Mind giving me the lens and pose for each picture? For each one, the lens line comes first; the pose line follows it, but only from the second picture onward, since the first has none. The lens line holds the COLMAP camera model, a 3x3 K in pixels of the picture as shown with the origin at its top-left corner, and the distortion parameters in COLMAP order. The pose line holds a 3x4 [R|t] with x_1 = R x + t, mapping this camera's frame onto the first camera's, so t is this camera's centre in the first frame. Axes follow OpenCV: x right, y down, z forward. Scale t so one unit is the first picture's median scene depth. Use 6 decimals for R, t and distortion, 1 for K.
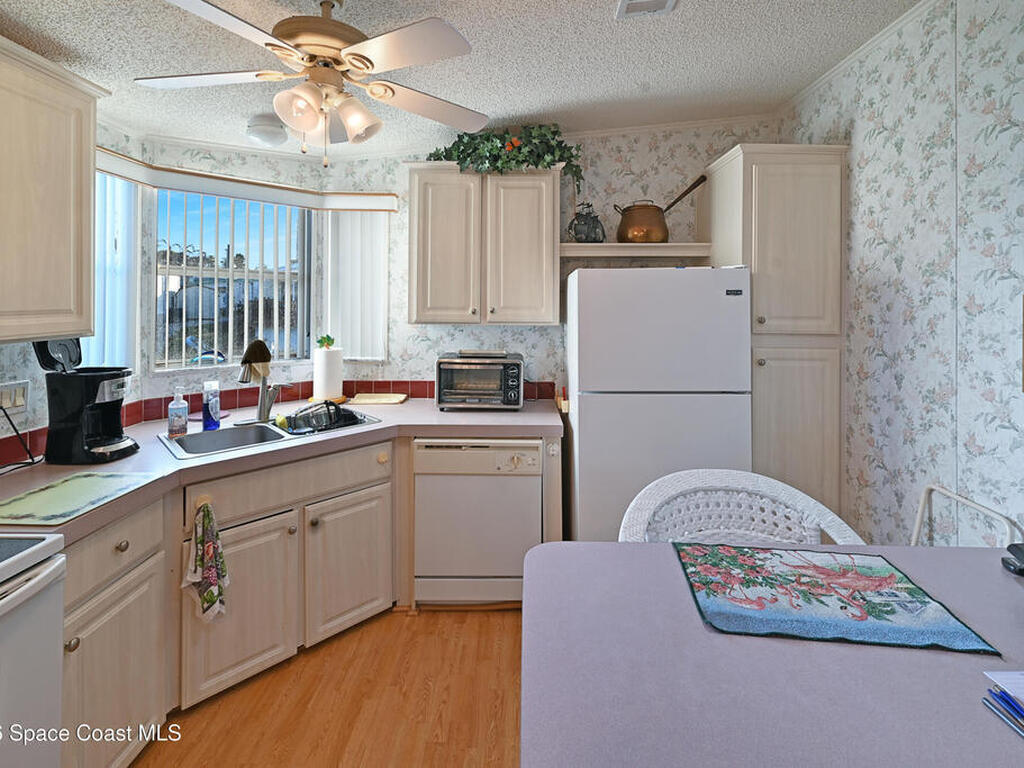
lens RADIAL K [[478.6, 0, 510.7], [0, 478.6, 299.0], [0, 0, 1]] dist [-0.001629, -0.000123]
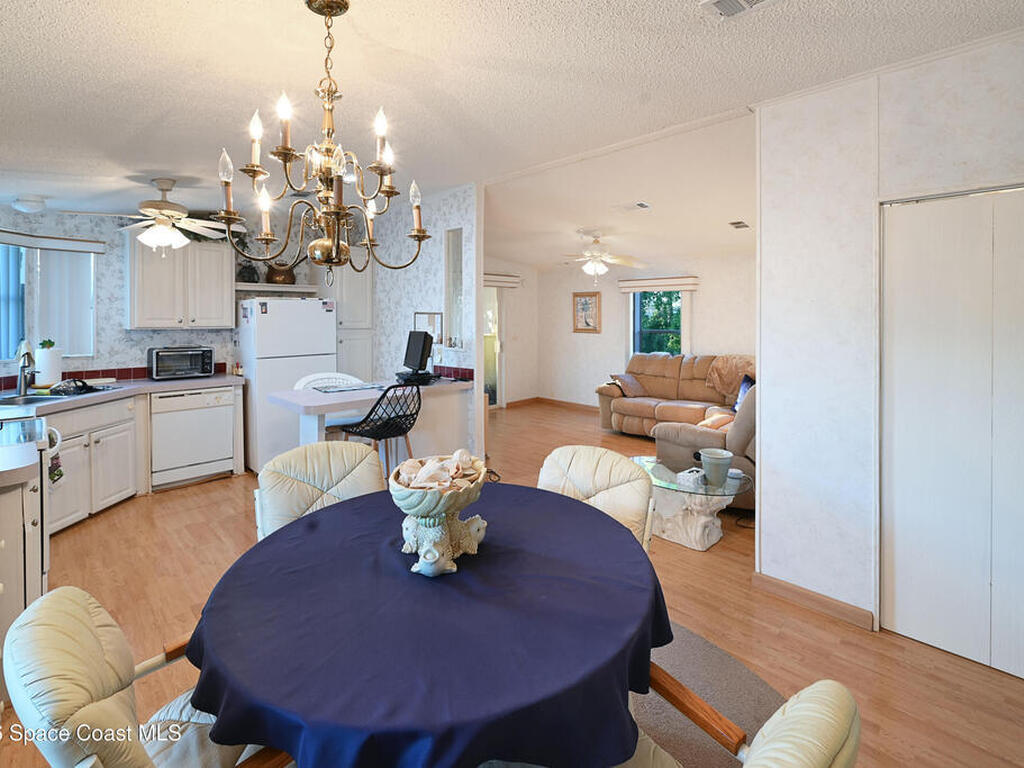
lens RADIAL K [[476.6, 0, 522.8], [0, 476.6, 315.7], [0, 0, 1]] dist [-0.005553, -0.000143]
pose [[0.667959, -0.003013, 0.744192, -0.566555], [0.000970, 0.999994, 0.003178, 0.003750], [-0.744197, -0.001401, 0.667958, -1.123531]]
